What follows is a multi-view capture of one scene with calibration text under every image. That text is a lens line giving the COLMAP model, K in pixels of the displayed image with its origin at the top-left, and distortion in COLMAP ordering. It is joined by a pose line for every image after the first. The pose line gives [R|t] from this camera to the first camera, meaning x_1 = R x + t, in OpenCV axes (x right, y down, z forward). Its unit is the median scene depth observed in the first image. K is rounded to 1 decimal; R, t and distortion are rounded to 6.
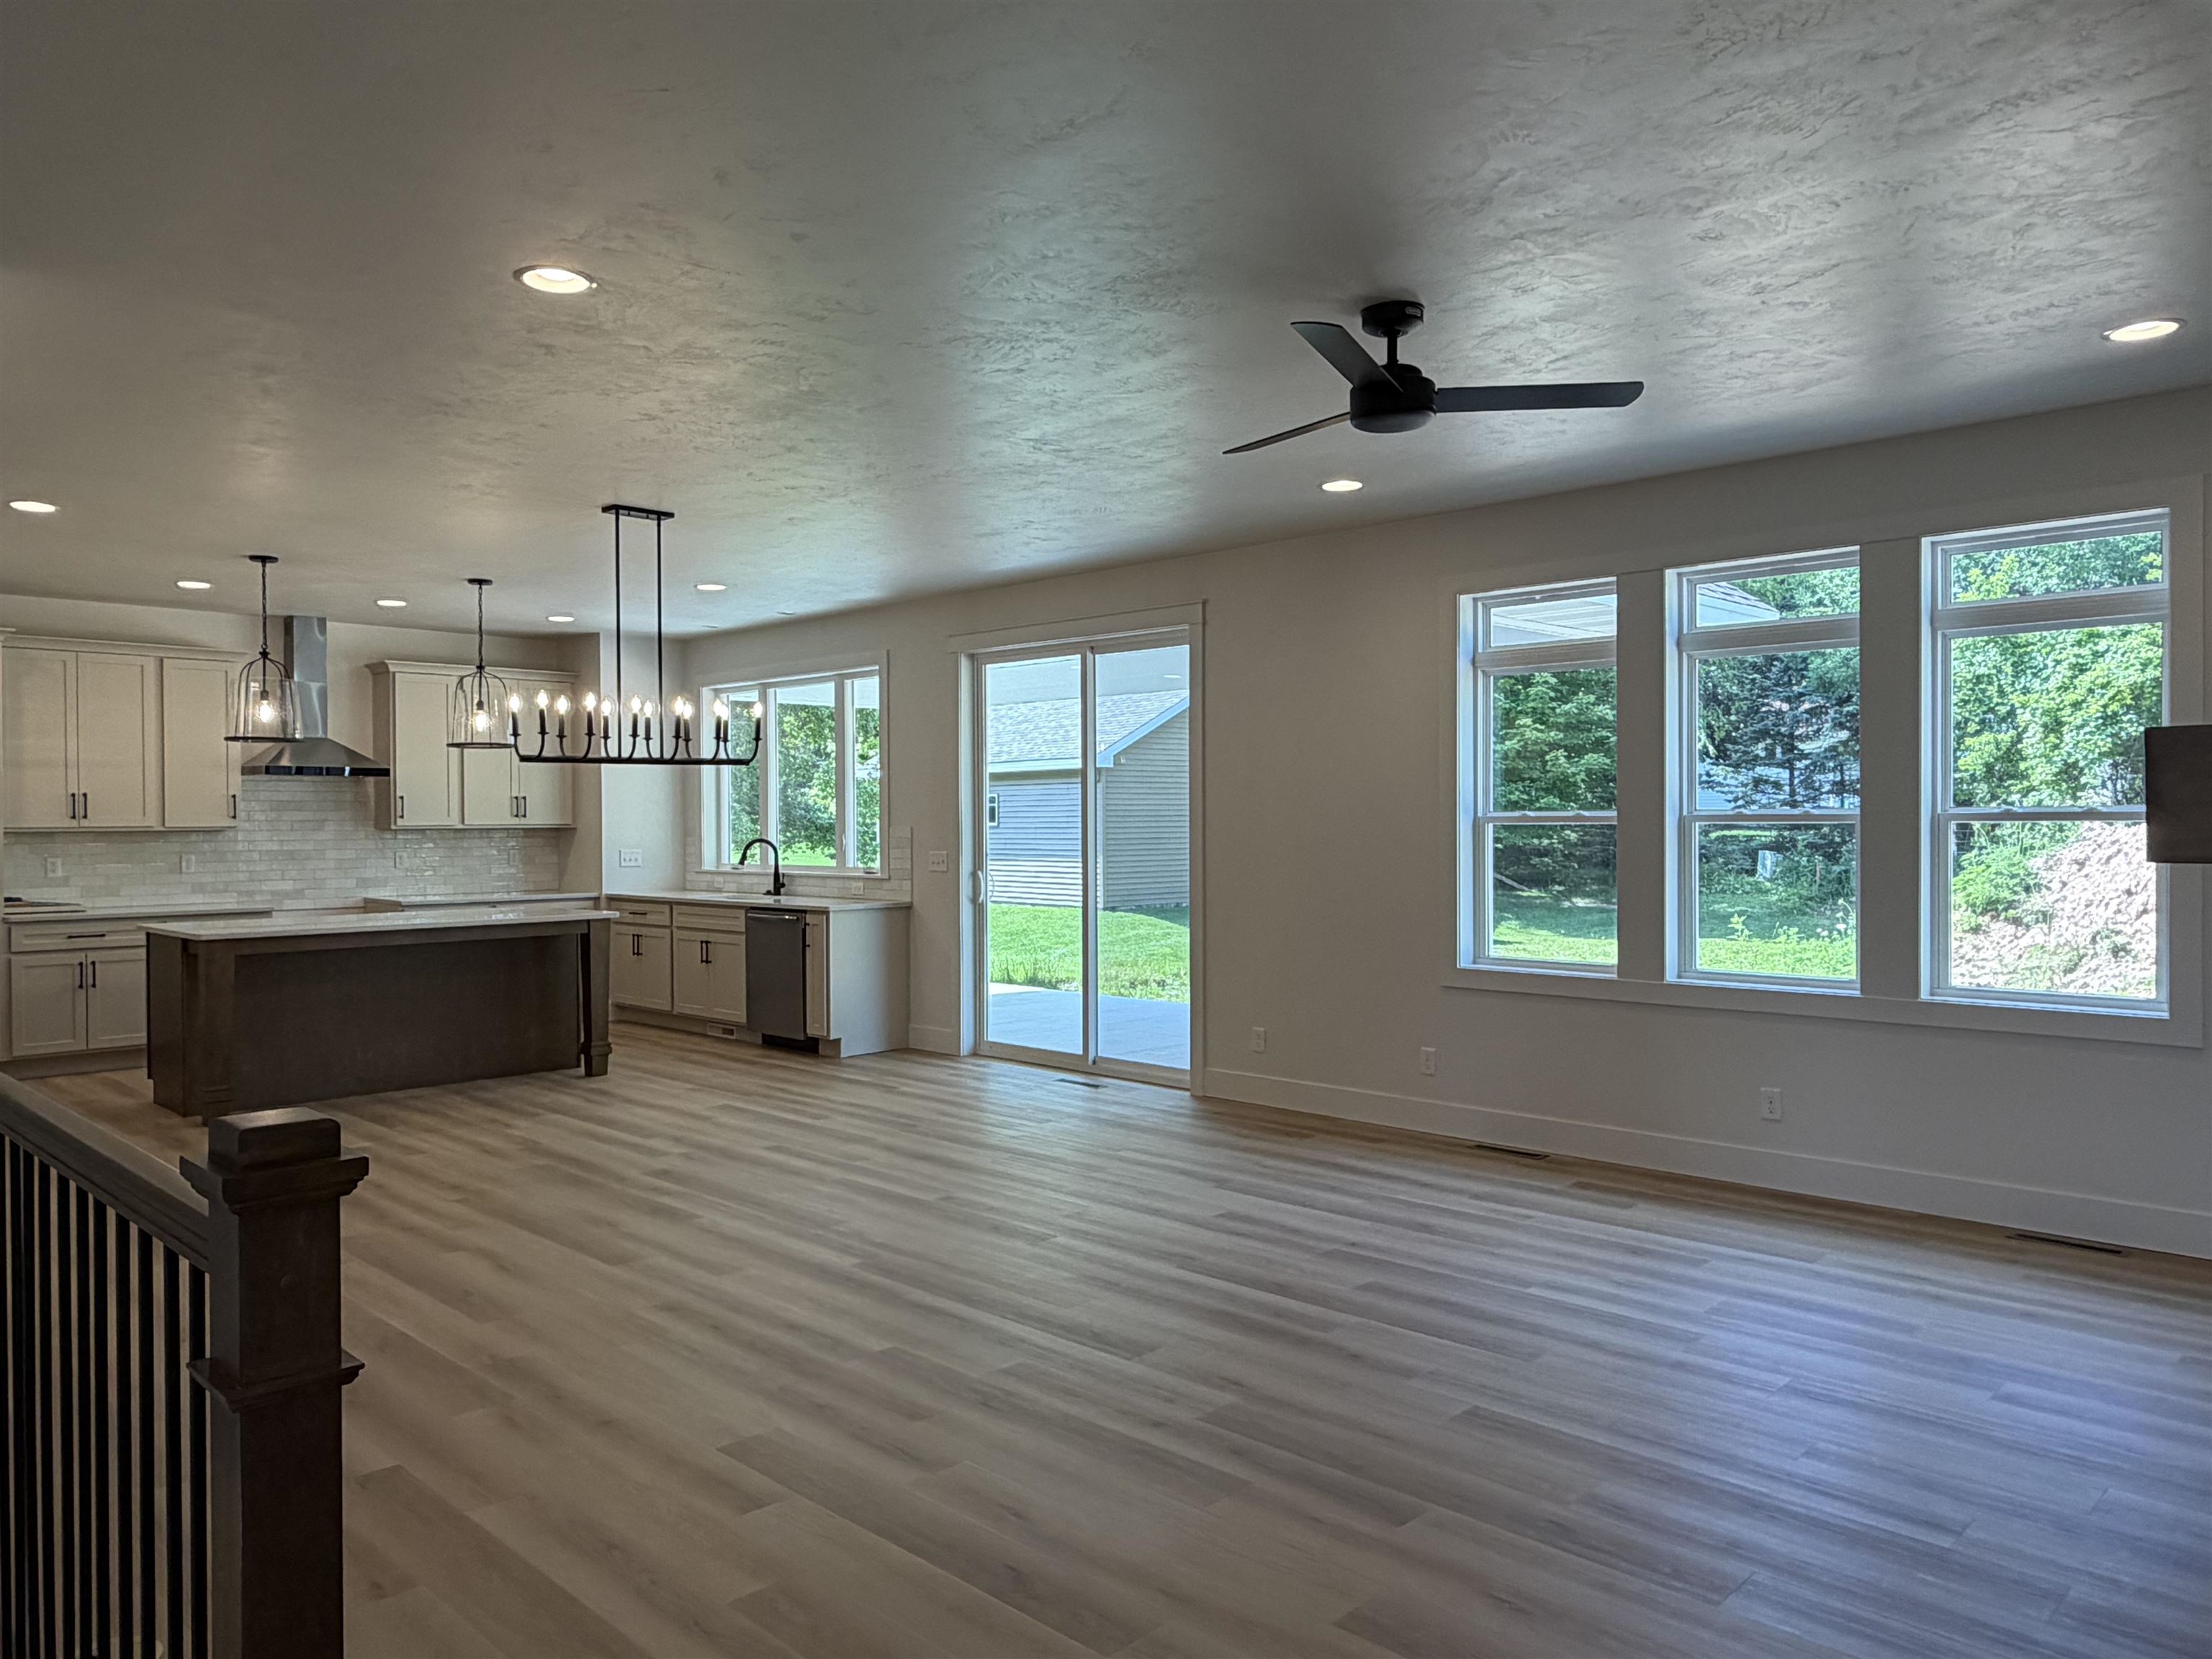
lens RADIAL K [[1522.8, 0, 1058.9], [0, 1522.8, 828.6], [0, 0, 1]] dist [0.002921, 0.002249]
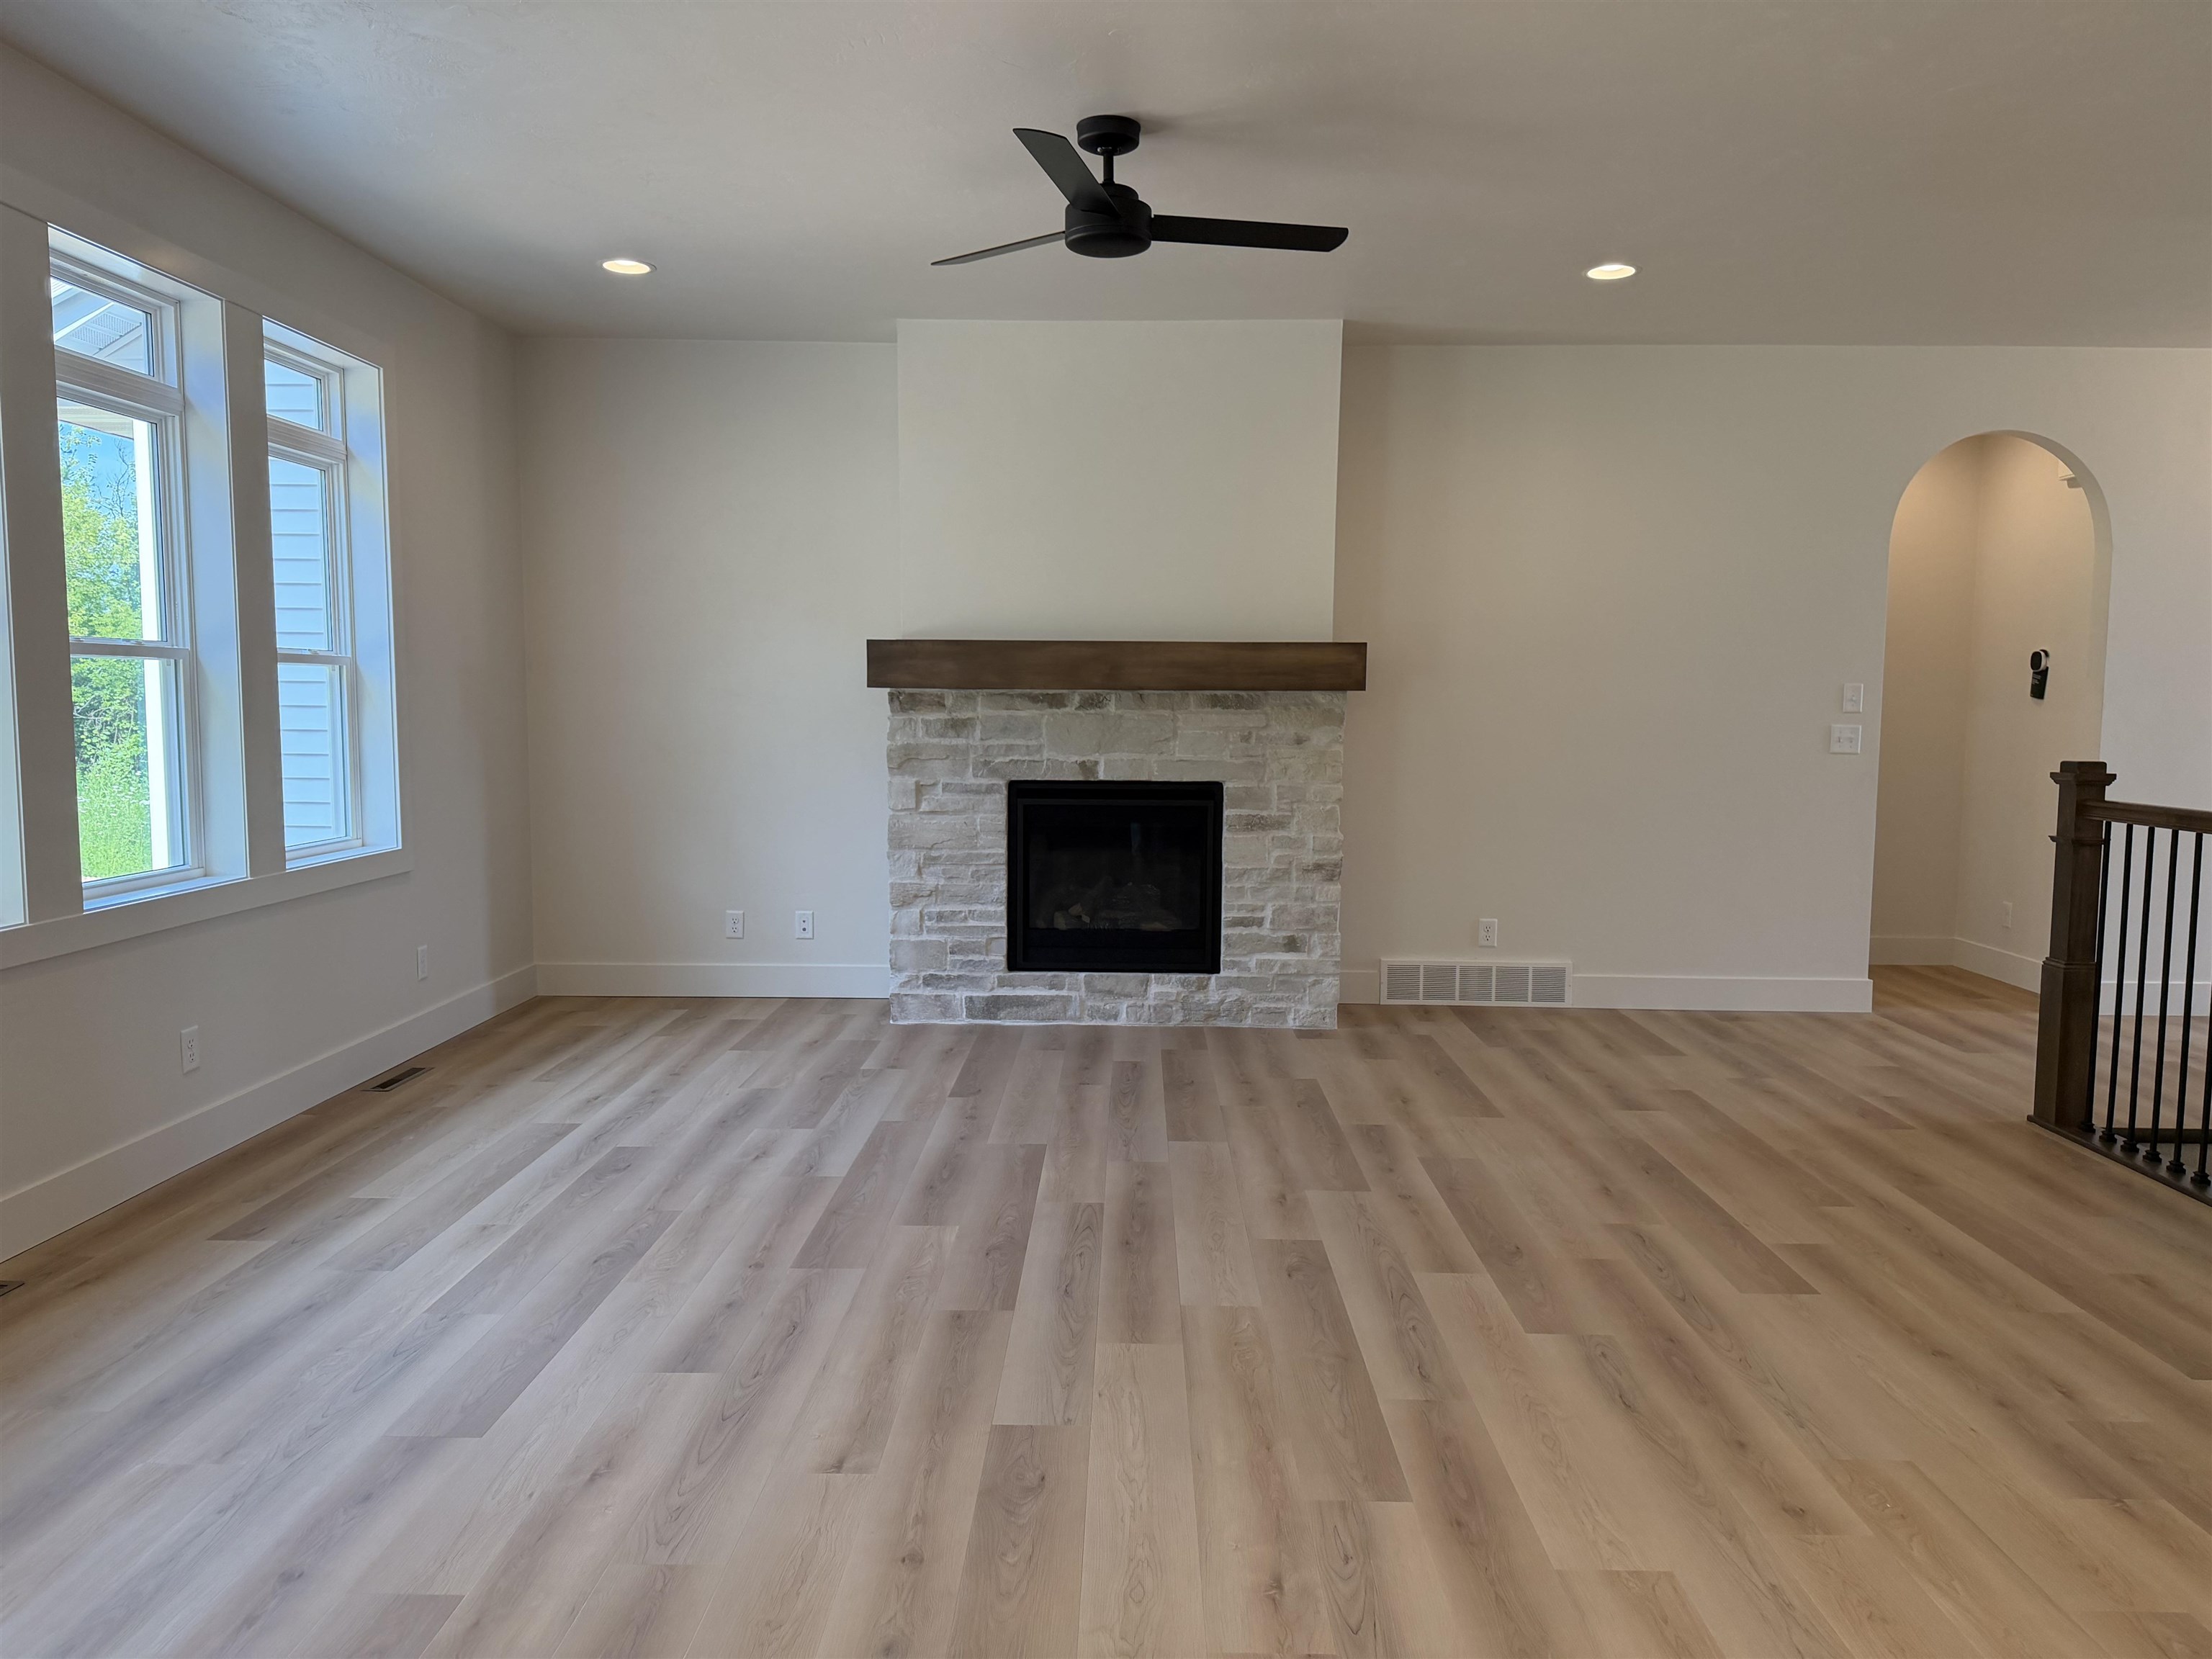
lens RADIAL K [[1557.8, 0, 1105.4], [0, 1557.8, 808.7], [0, 0, 1]] dist [0.057417, -0.071545]
pose [[-0.700251, -0.050148, 0.712133, -1.010534], [0.000174, 0.997518, 0.070415, 0.039416], [-0.713897, 0.049432, -0.698504, 3.348734]]
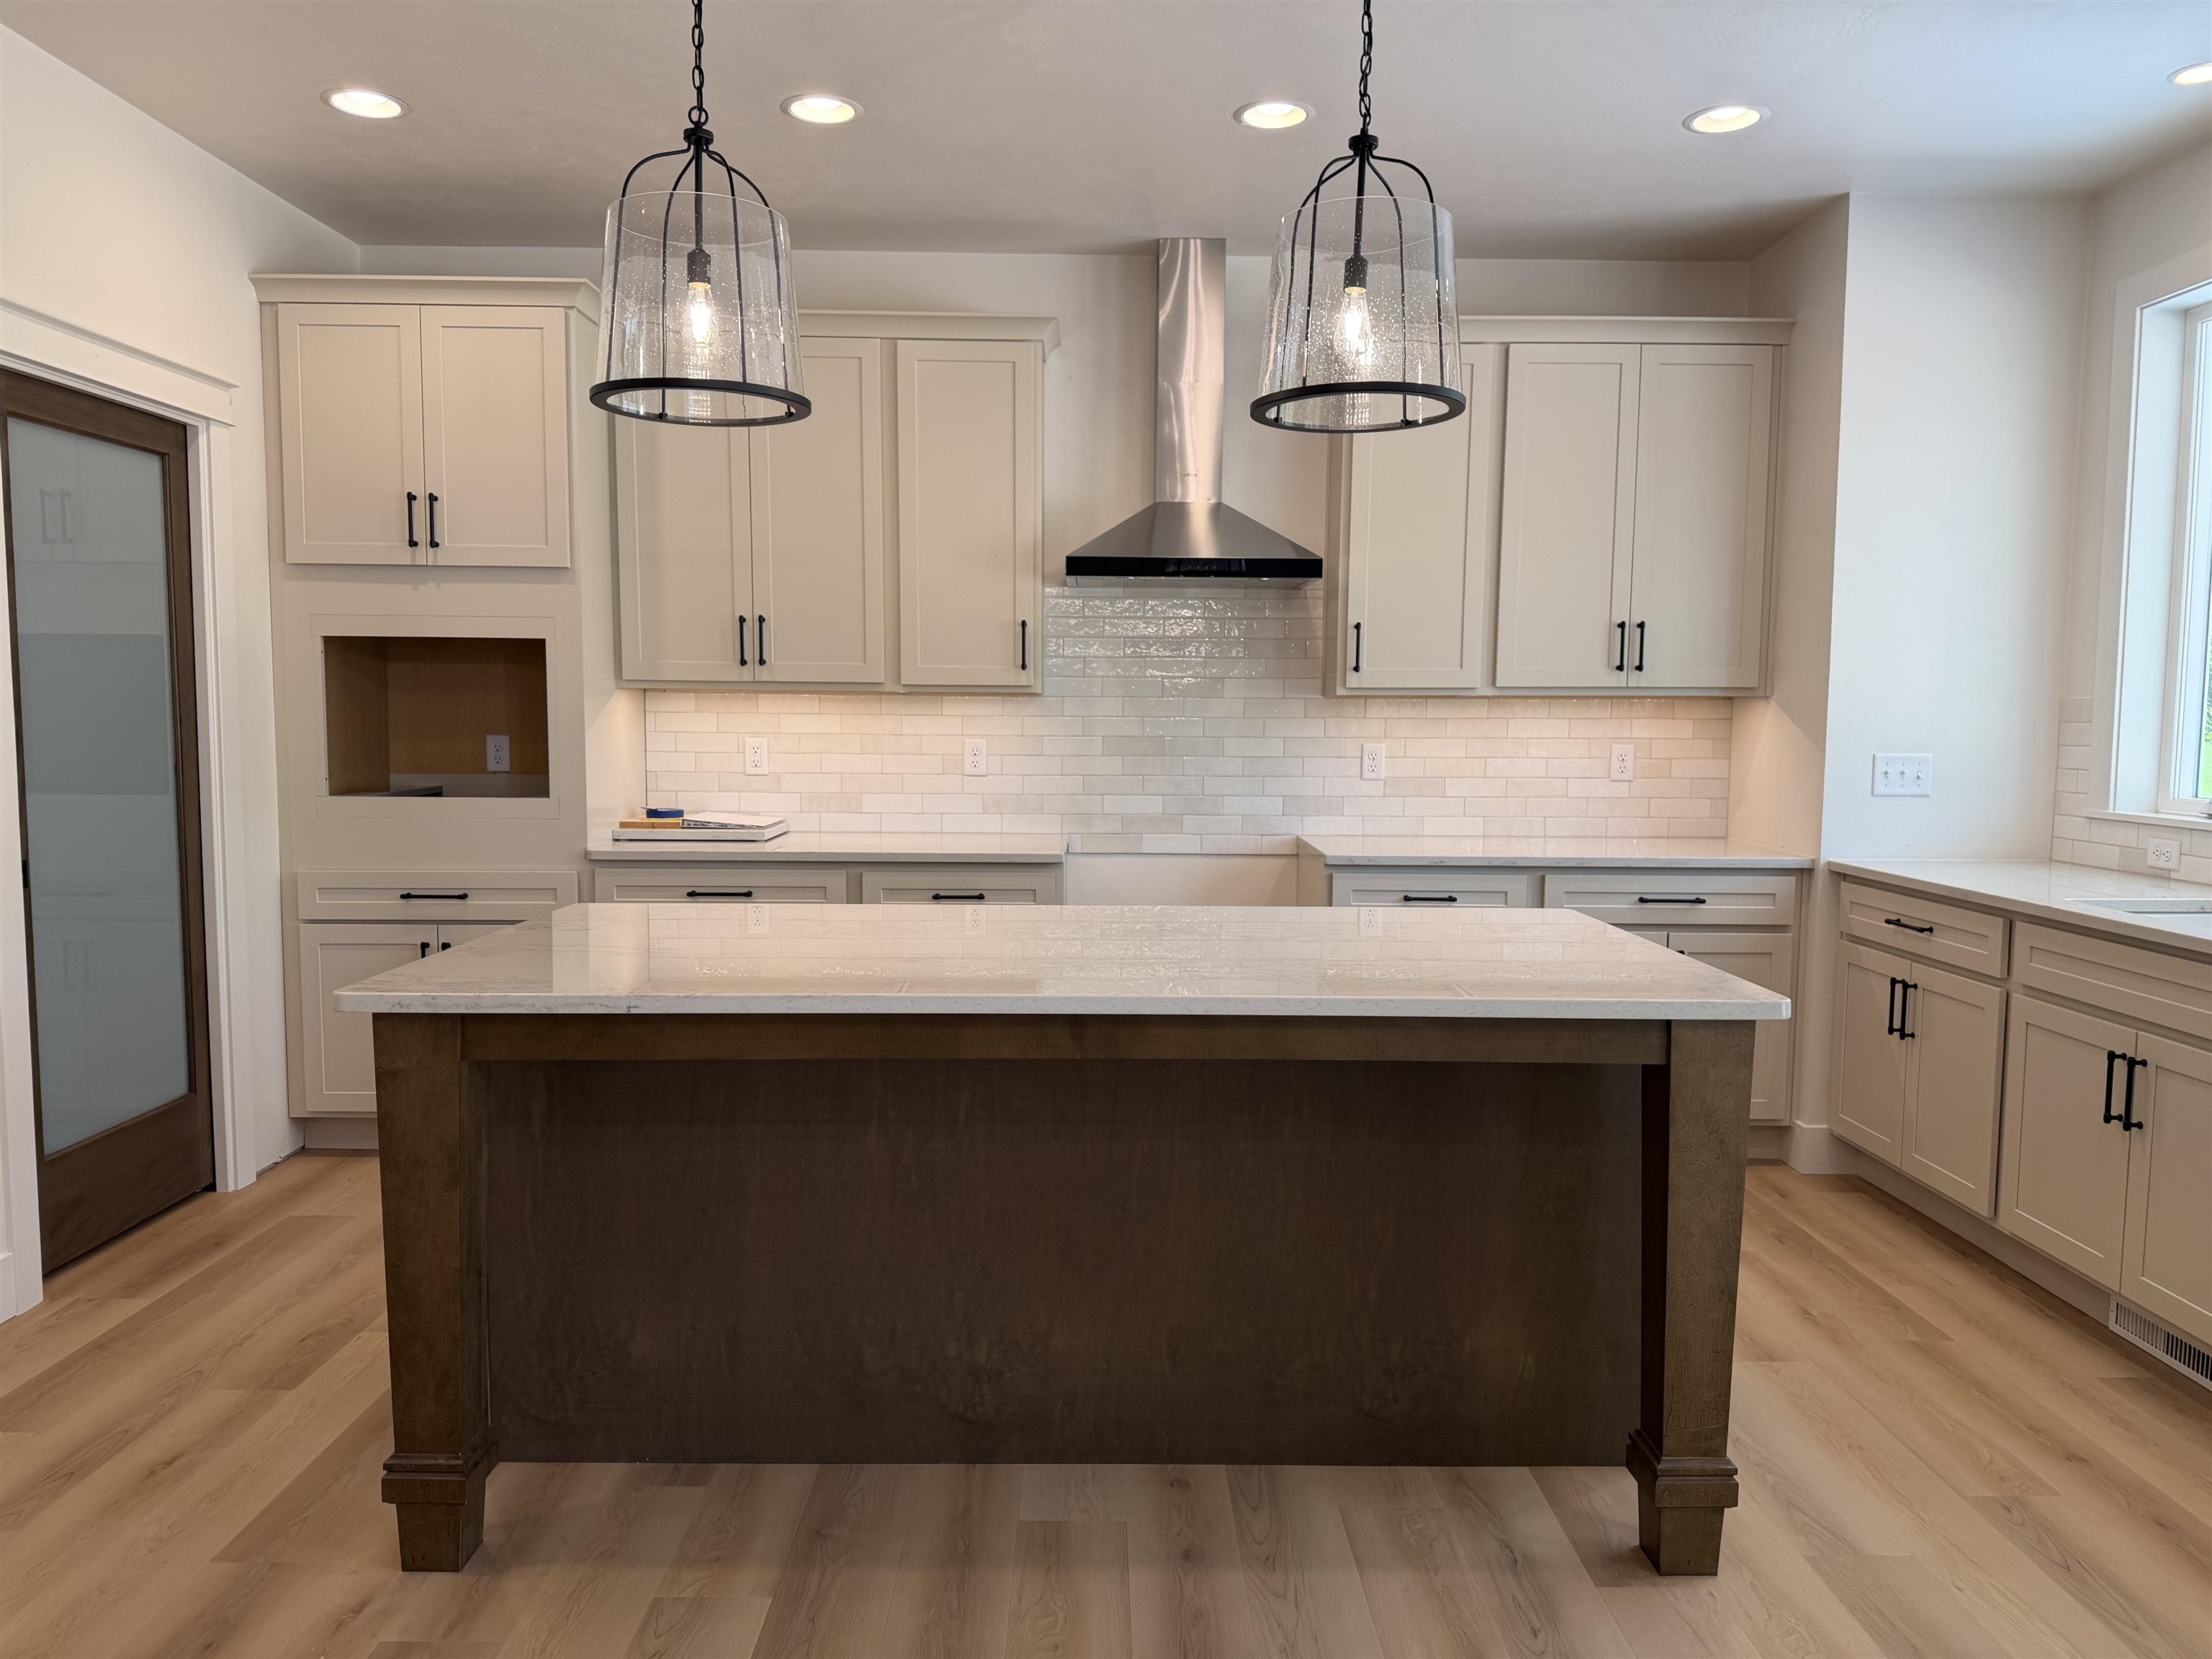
lens RADIAL K [[1557.8, 0, 1095.4], [0, 1557.8, 843.7], [0, 0, 1]] dist [0.057417, -0.071545]
pose [[0.714311, 0.071200, -0.696197, -0.142047], [-0.015277, 0.996160, 0.086204, 0.005241], [0.699662, -0.050941, 0.712656, 0.550075]]
